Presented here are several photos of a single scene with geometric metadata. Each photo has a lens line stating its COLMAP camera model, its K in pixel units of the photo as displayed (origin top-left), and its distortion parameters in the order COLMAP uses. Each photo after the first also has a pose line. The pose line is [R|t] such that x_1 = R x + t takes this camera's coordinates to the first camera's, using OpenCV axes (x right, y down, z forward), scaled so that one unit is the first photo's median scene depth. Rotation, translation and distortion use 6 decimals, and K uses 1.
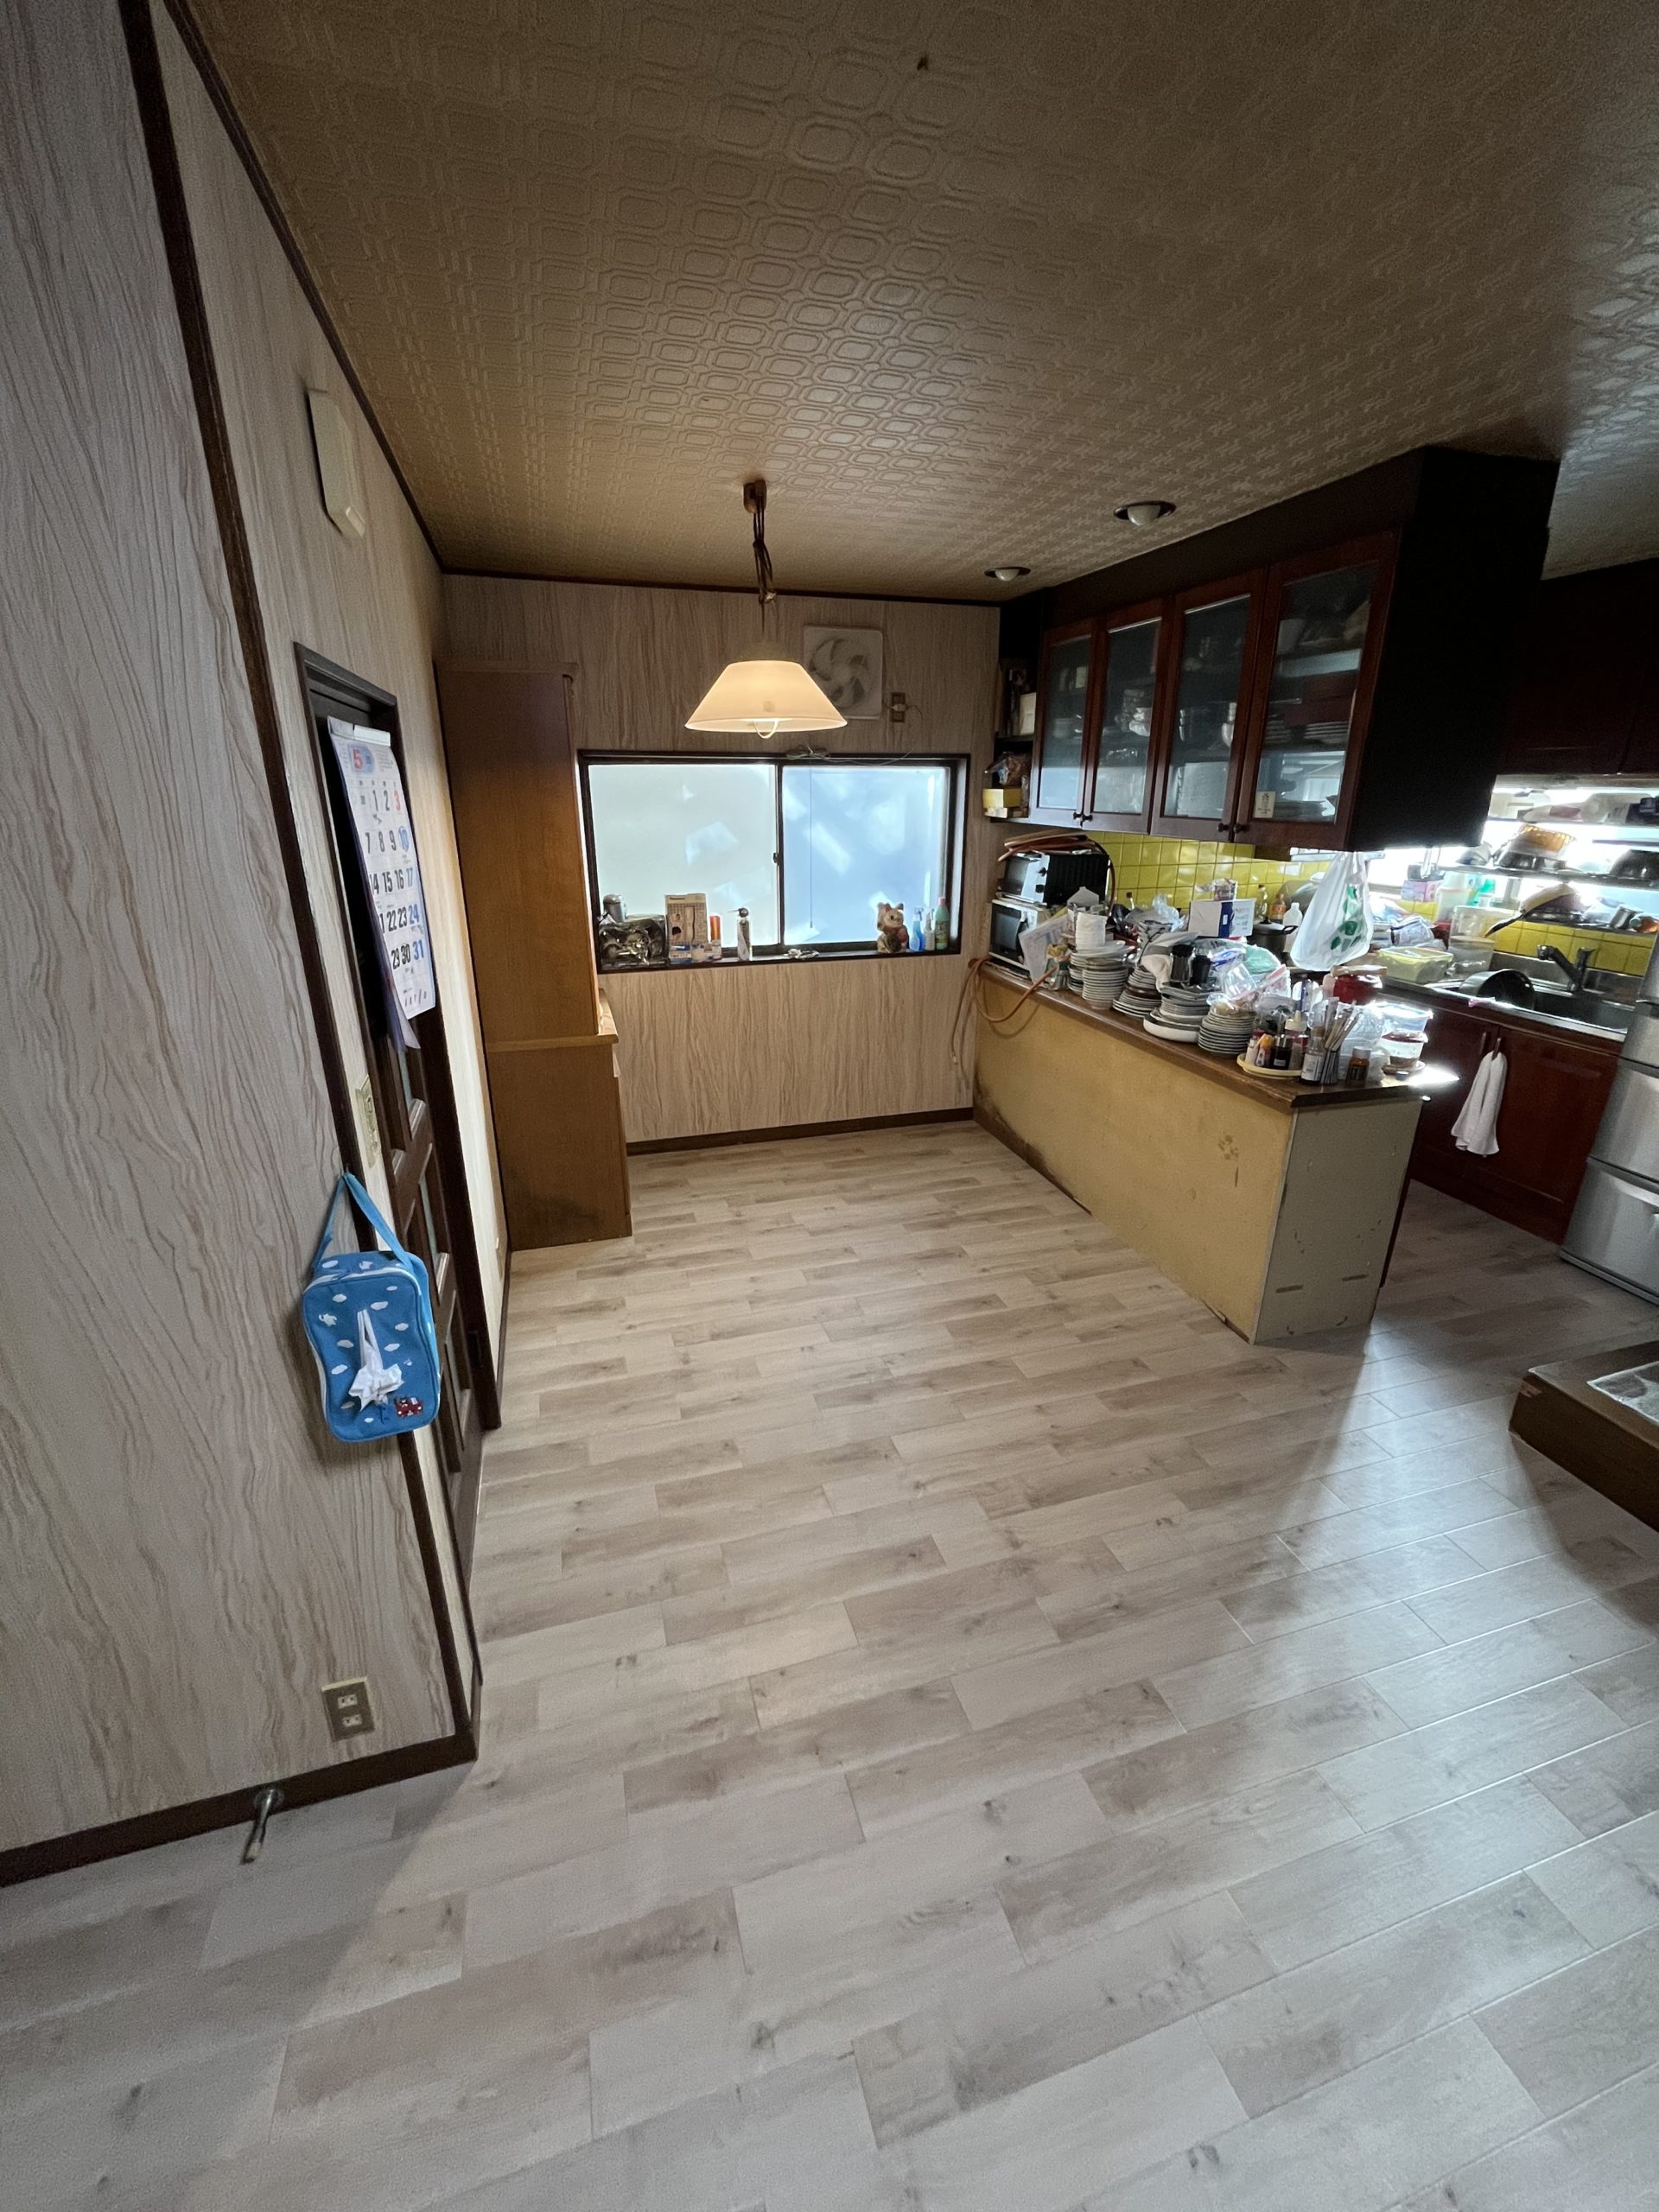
lens RADIAL K [[896.1, 0, 831.8], [0, 896.1, 1092.2], [0, 0, 1]] dist [-0.005267, 0.000146]
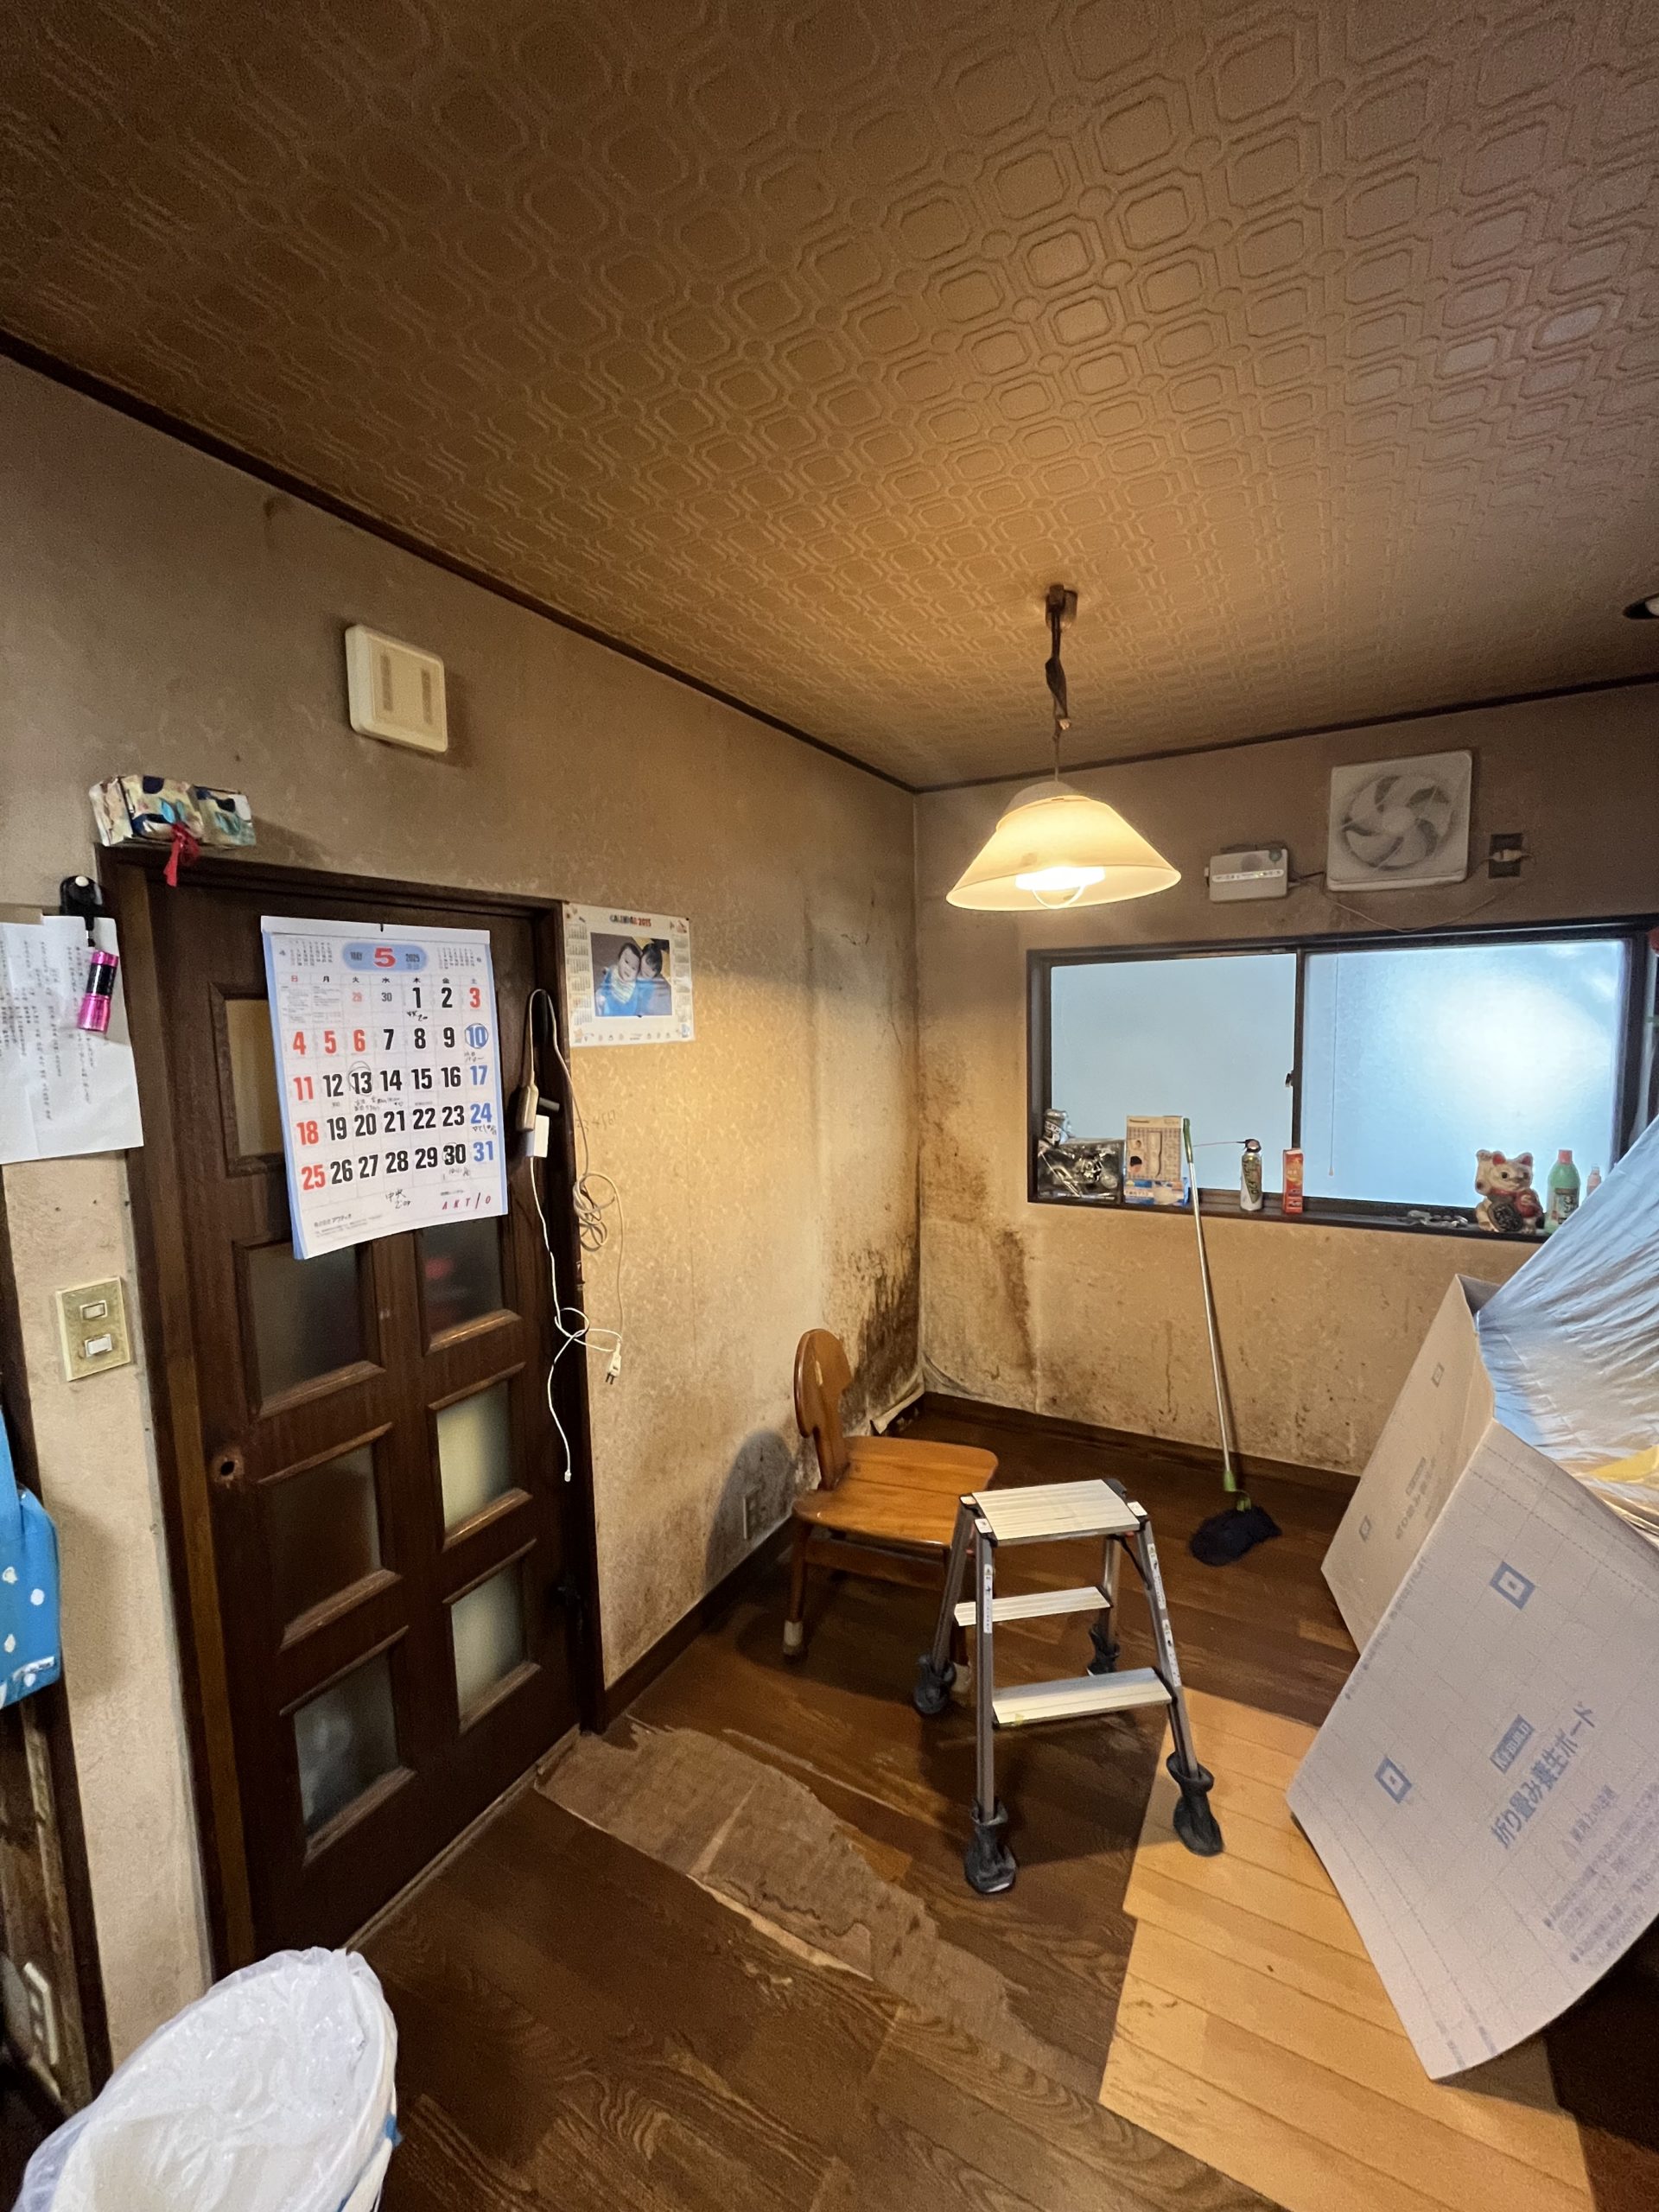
lens RADIAL K [[896.1, 0, 831.8], [0, 896.1, 1092.2], [0, 0, 1]] dist [-0.005267, 0.000146]
pose [[0.678782, 0.040460, -0.733224, 0.223249], [-0.213077, 0.966376, -0.143930, -0.069576], [0.702747, 0.253930, 0.664580, 0.276530]]
